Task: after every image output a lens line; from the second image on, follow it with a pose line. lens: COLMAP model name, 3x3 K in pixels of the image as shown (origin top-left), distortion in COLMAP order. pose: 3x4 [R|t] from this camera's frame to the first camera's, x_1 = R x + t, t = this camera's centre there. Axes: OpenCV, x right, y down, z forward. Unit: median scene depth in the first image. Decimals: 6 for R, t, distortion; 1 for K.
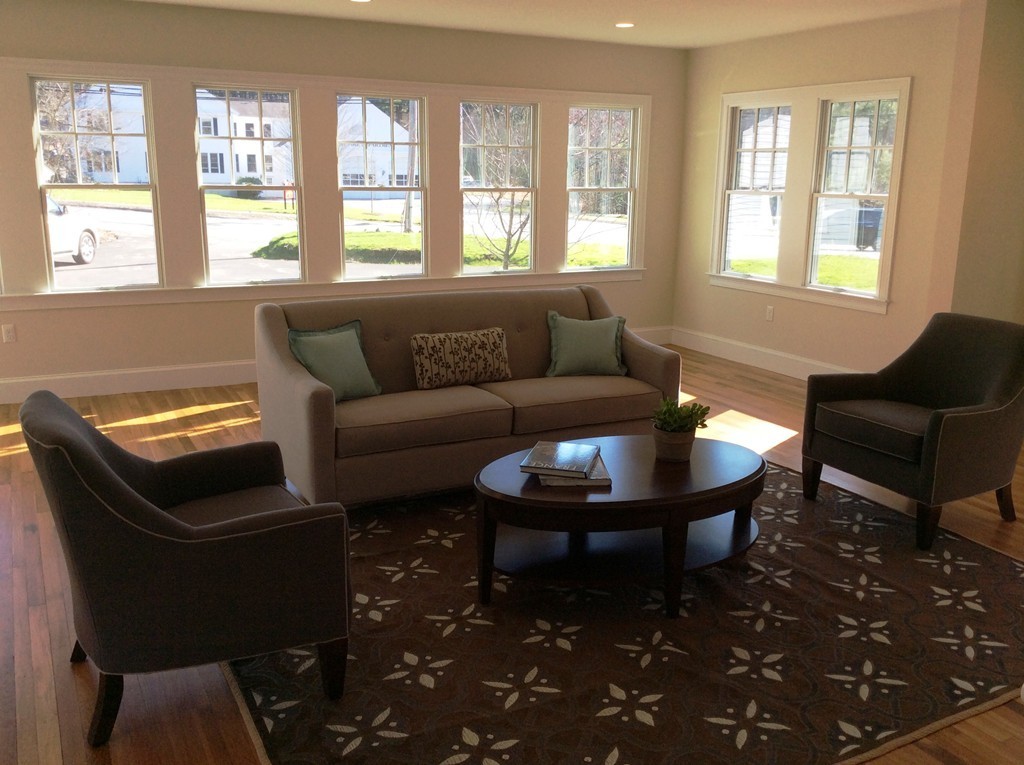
lens RADIAL K [[935.6, 0, 512.0], [0, 935.6, 382.5], [0, 0, 1]] dist [0.139360, -0.268495]
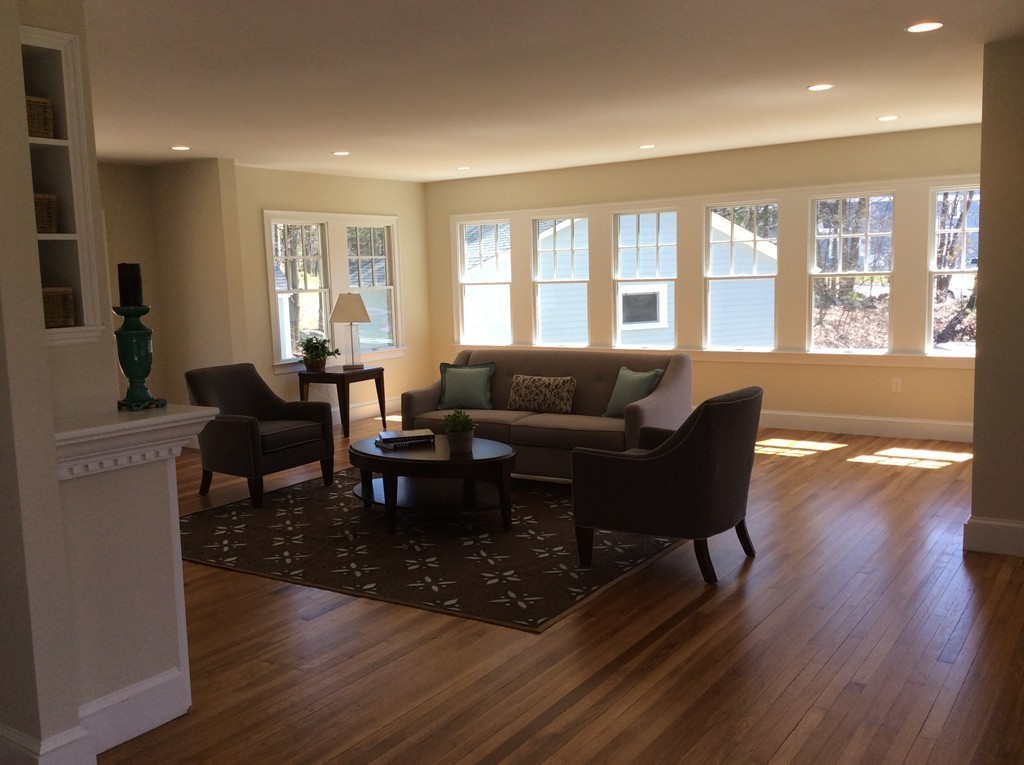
lens RADIAL K [[935.6, 0, 512.0], [0, 935.6, 382.5], [0, 0, 1]] dist [0.139360, -0.268495]
pose [[0.453931, 0.076337, -0.887761, 1.791218], [-0.158293, 0.987384, 0.003964, -0.059403], [0.876863, 0.138727, 0.460288, 0.392822]]
